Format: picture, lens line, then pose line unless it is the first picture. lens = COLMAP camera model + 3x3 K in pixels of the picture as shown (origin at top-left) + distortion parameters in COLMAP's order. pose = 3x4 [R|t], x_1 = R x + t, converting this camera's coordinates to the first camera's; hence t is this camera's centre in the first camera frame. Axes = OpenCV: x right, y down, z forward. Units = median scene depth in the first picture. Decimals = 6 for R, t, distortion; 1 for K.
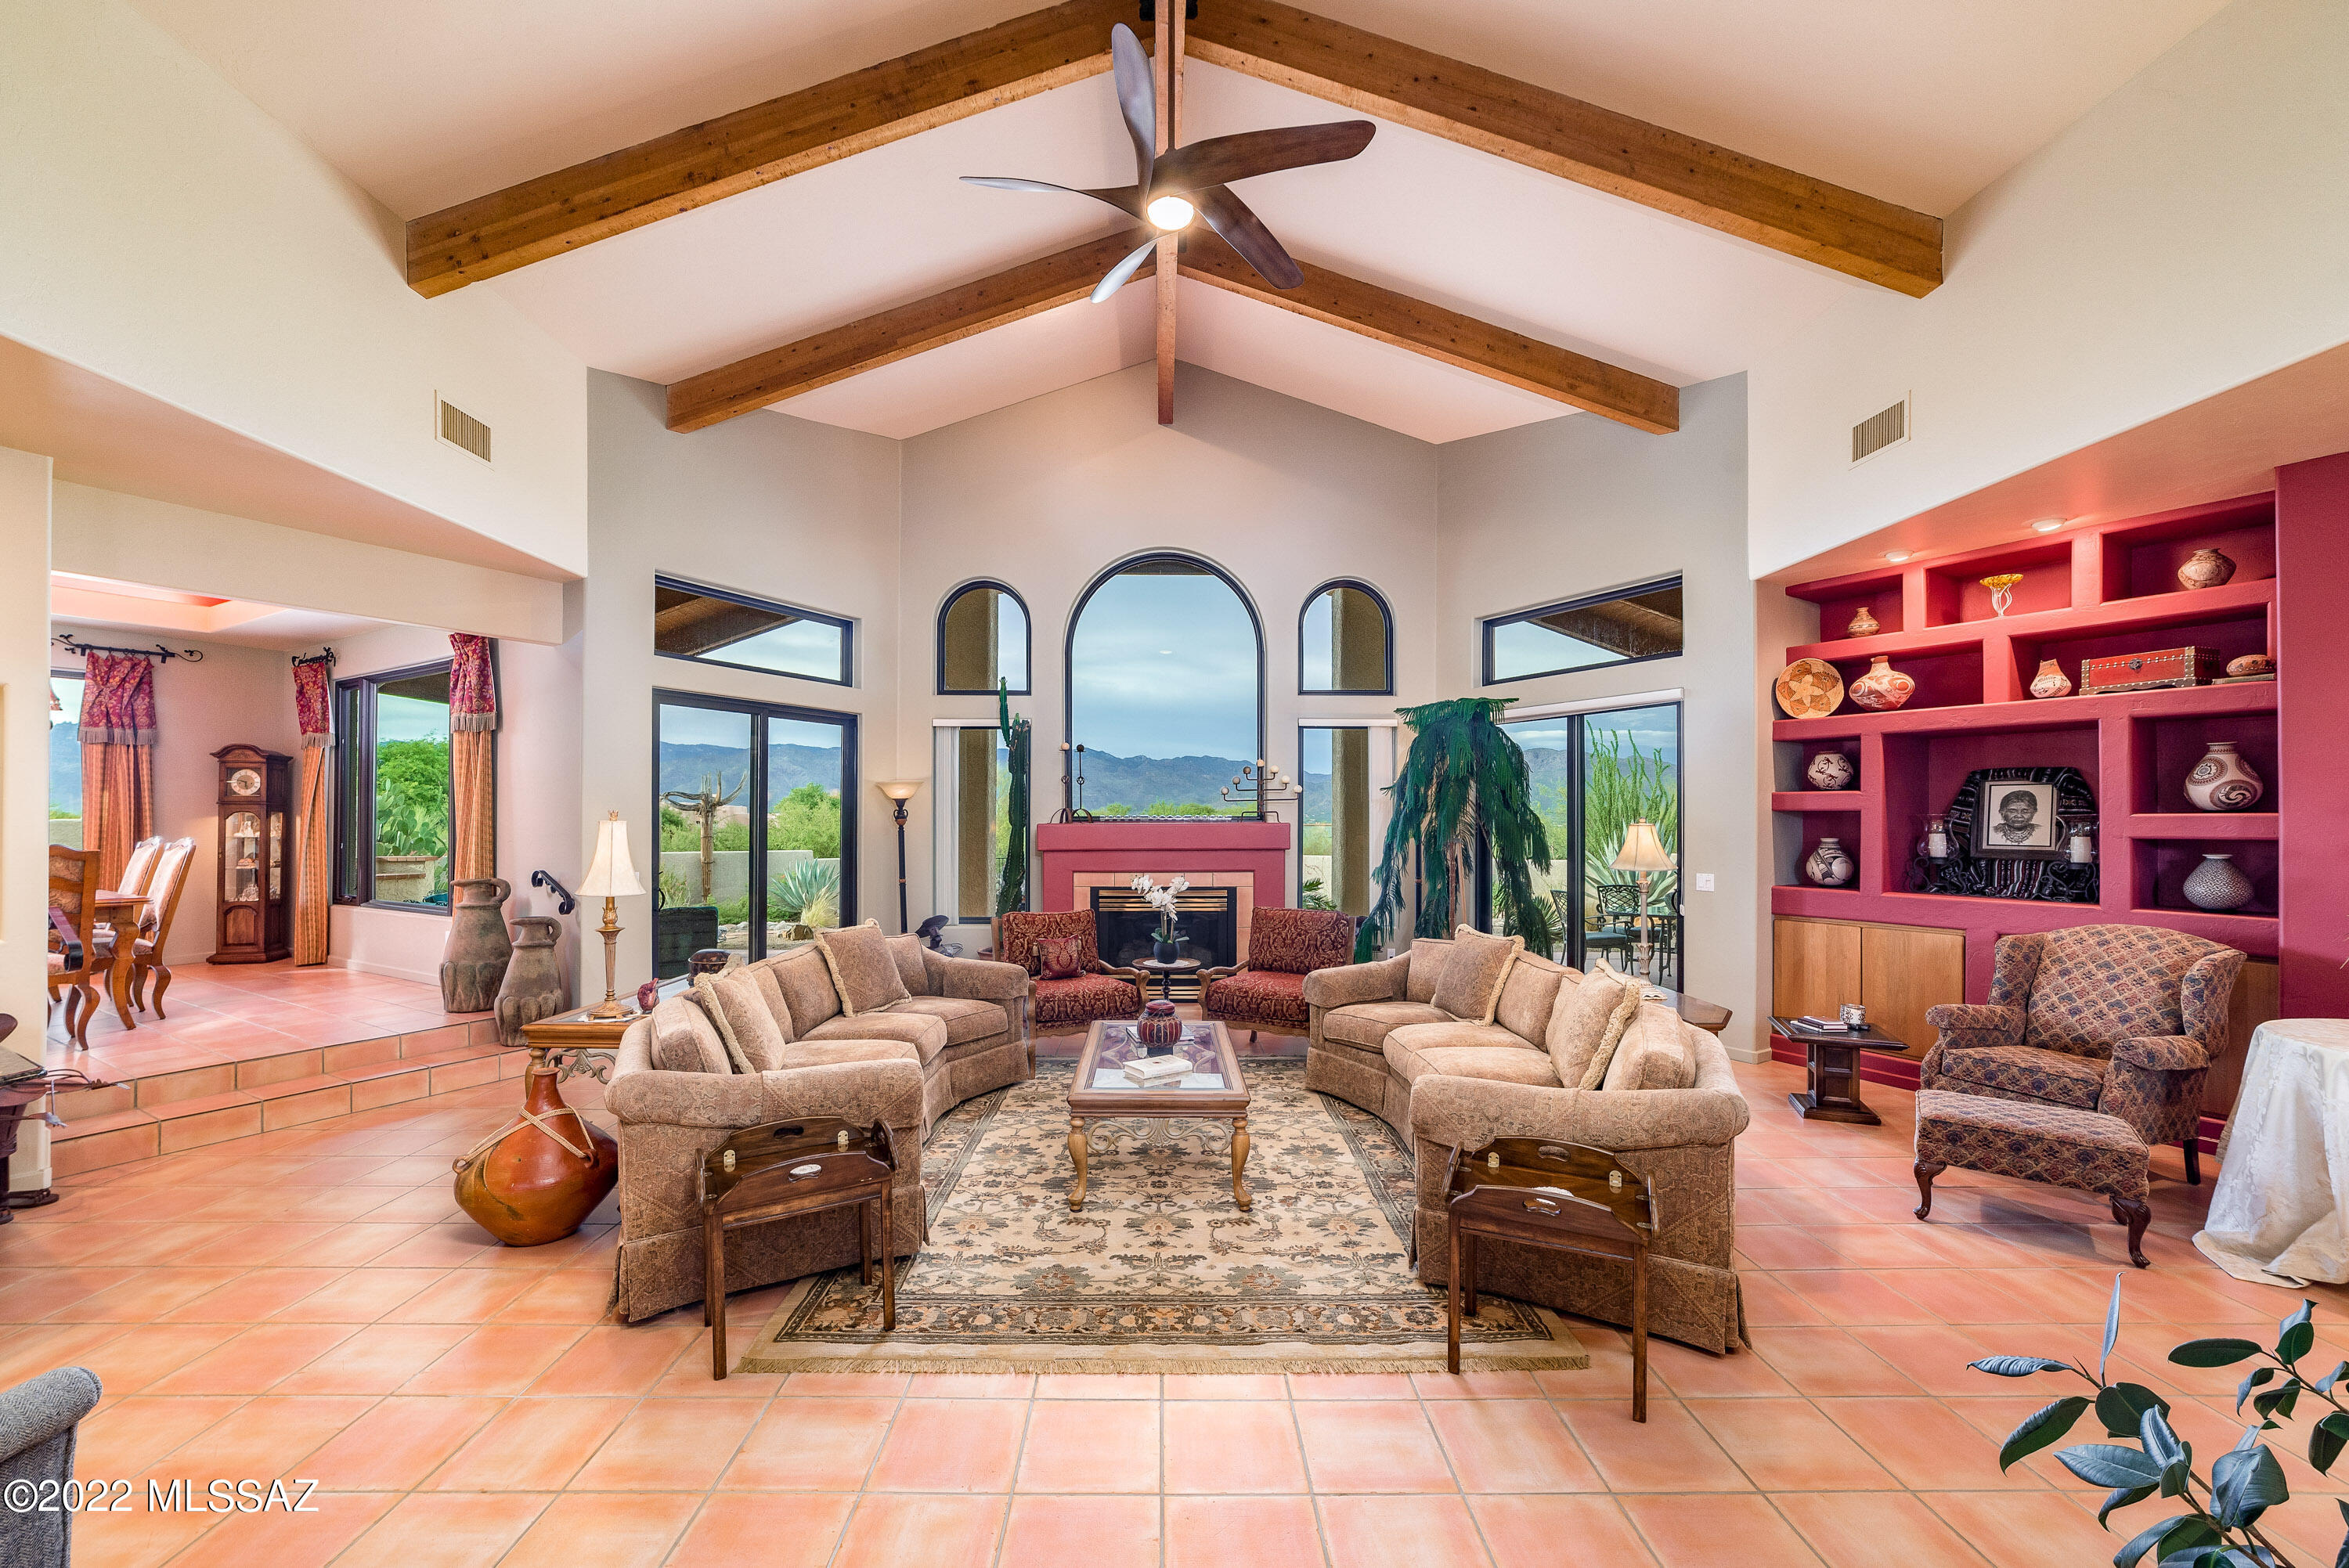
lens RADIAL K [[947.3, 0, 1155.4], [0, 947.3, 811.3], [0, 0, 1]] dist [-0.005836, 0.000520]
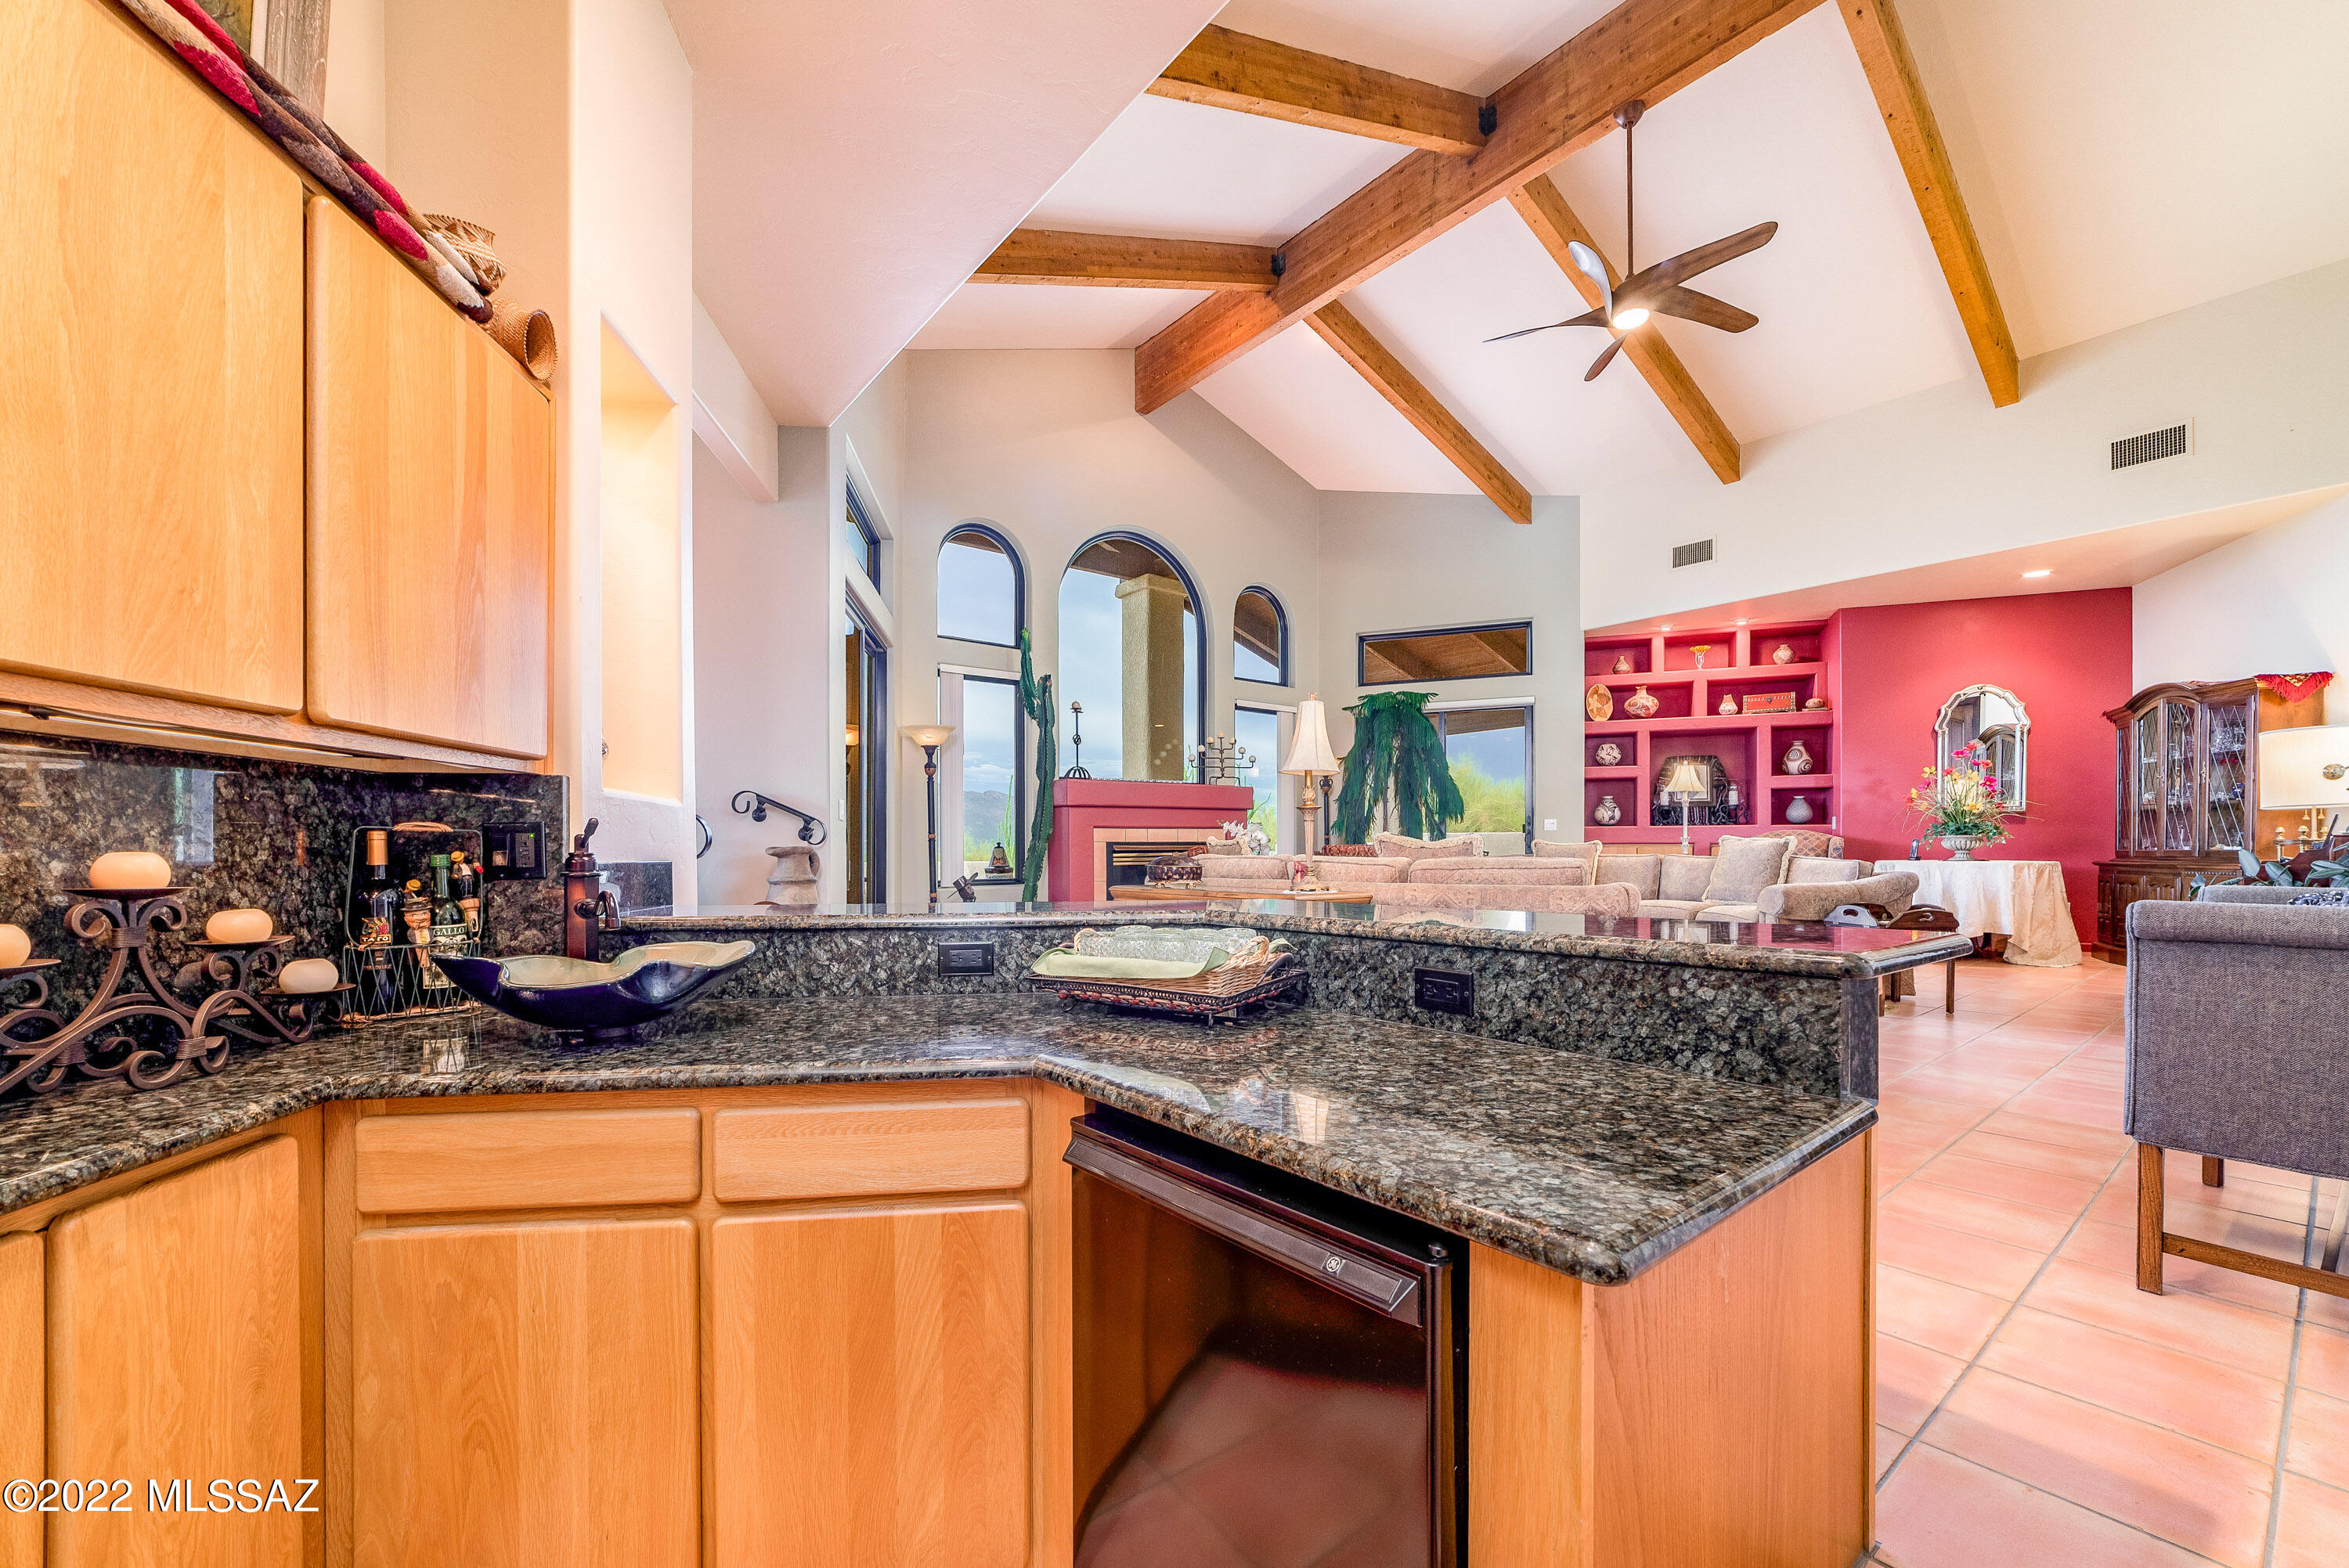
lens RADIAL K [[949.8, 0, 1179.9], [0, 949.8, 847.4], [0, 0, 1]] dist [-0.016848, 0.000078]
pose [[0.780459, -0.005282, 0.625184, -0.972546], [0.000294, 0.999967, 0.008081, 0.115167], [-0.625206, -0.006123, 0.780435, 0.206388]]
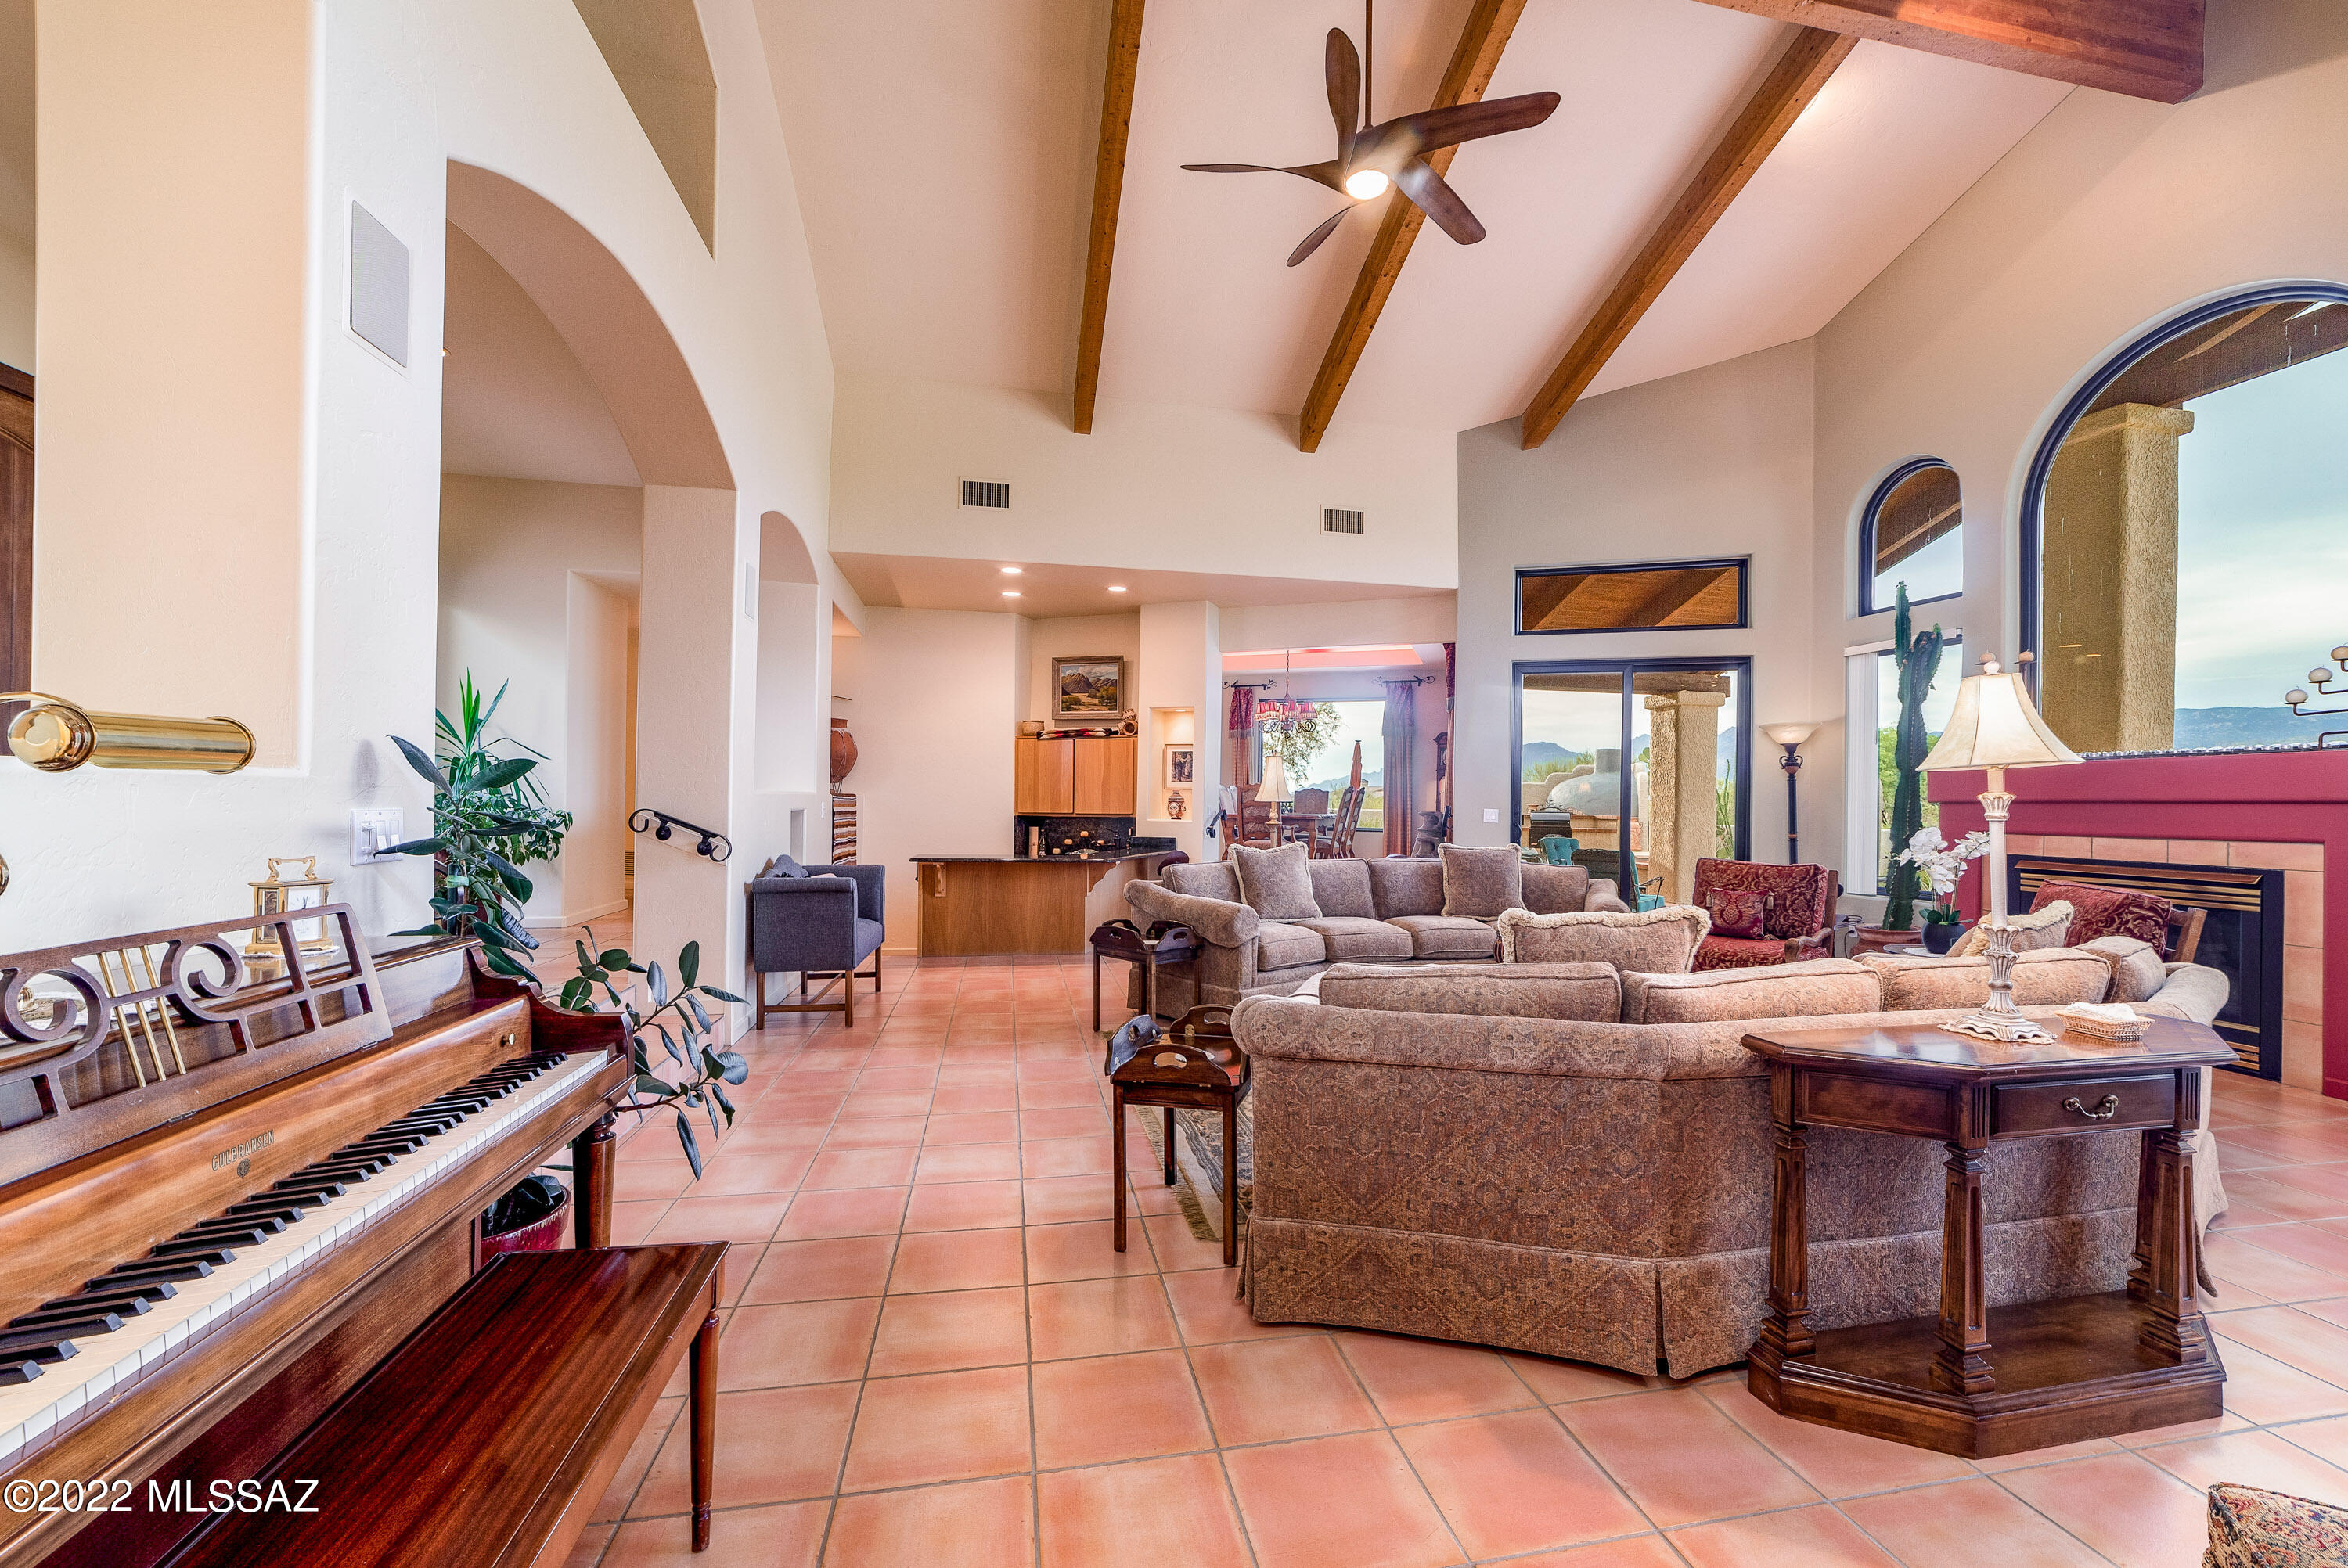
lens RADIAL K [[903.6, 0, 1149.1], [0, 903.6, 784.1], [0, 0, 1]] dist [-0.001711, 0.000307]
pose [[0.196146, -0.009412, -0.980530, 0.658235], [-0.002983, 0.999944, -0.010195, 0.052463], [0.980570, 0.004924, 0.196107, 0.364927]]
